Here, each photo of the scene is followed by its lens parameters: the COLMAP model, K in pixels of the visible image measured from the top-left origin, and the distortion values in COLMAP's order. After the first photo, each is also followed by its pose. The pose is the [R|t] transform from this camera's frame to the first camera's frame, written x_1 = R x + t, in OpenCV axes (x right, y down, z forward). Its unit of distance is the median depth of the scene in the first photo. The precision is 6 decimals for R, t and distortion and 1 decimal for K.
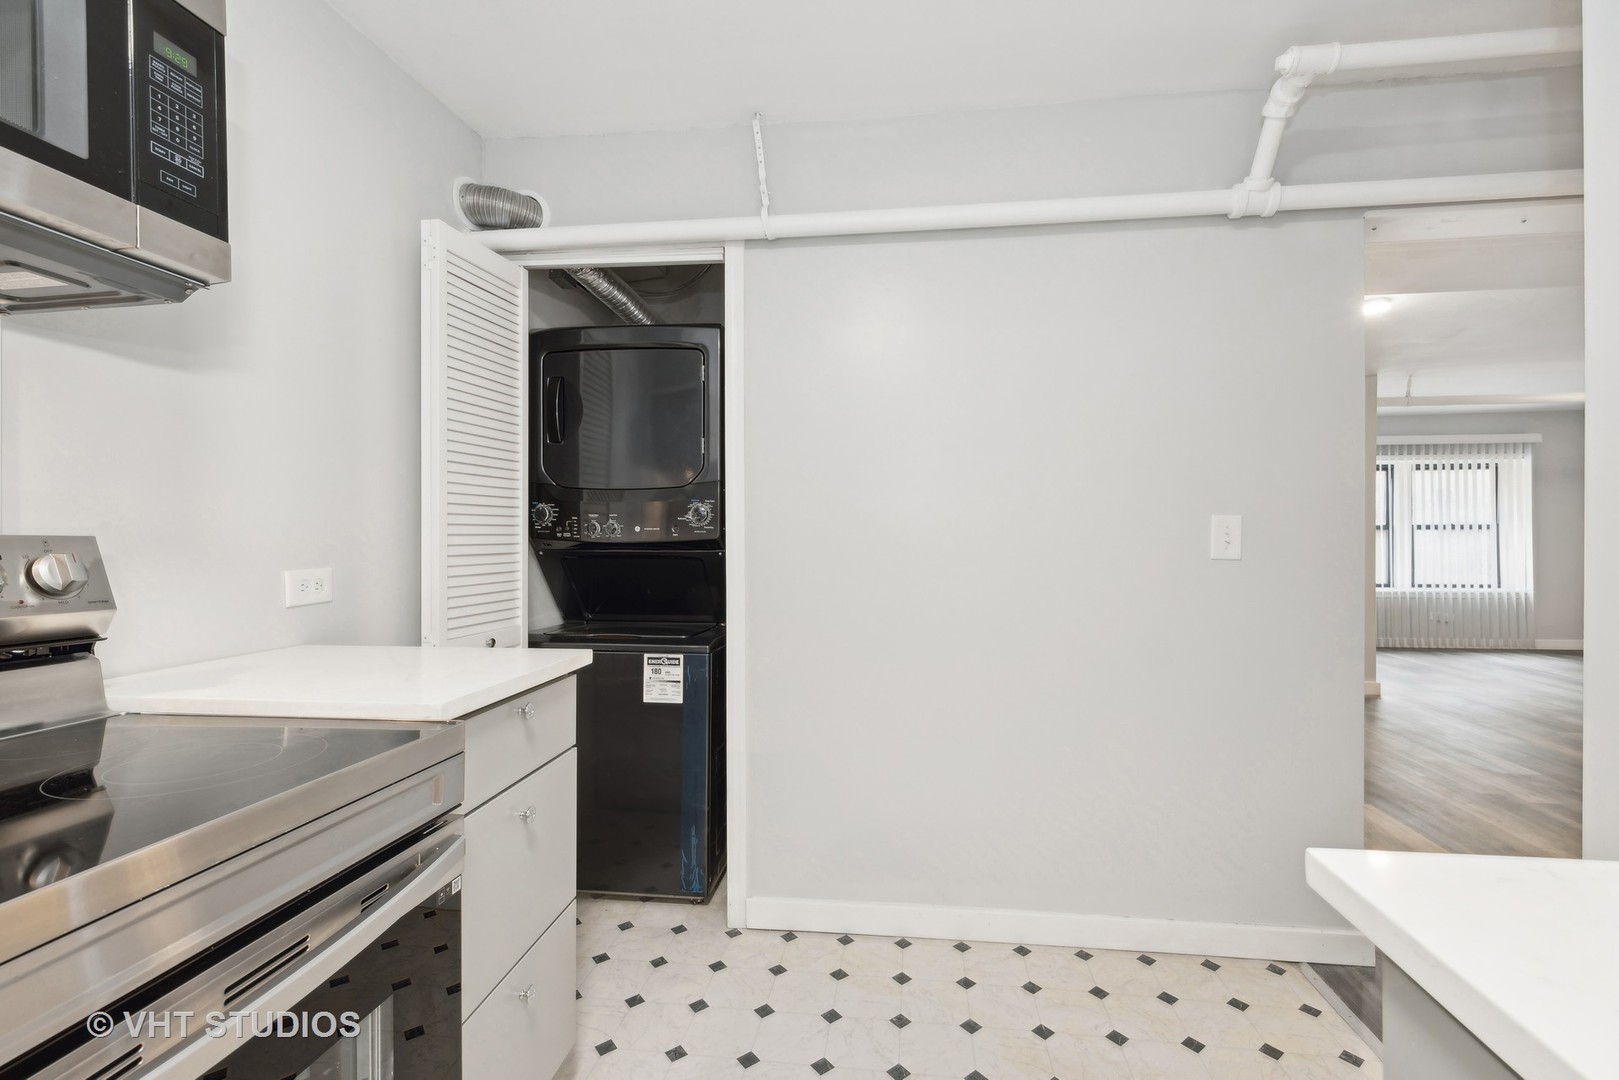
lens RADIAL K [[703.1, 0, 819.6], [0, 703.1, 531.7], [0, 0, 1]] dist [0.007828, 0.000643]
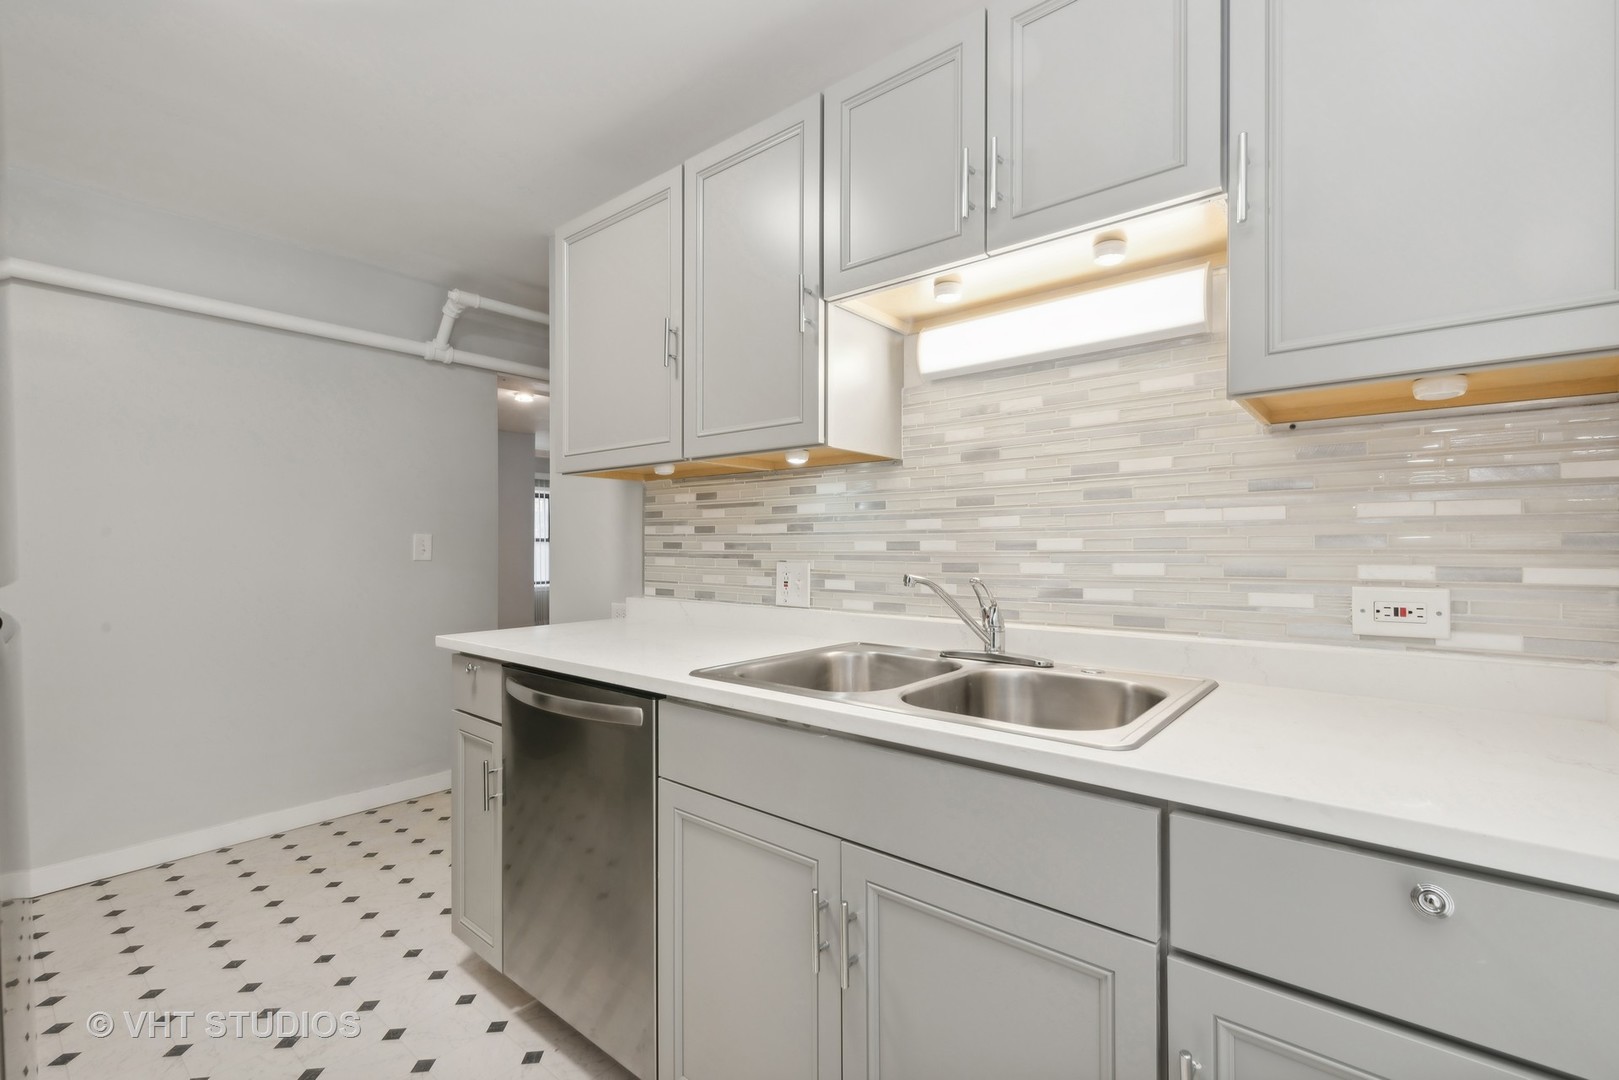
lens RADIAL K [[703.1, 0, 823.1], [0, 703.1, 545.0], [0, 0, 1]] dist [0.007828, 0.000643]
pose [[0.510715, 0.000151, 0.859750, -0.389661], [-0.004075, 0.999989, 0.002245, -0.003961], [-0.859740, -0.004650, 0.510710, -0.696458]]
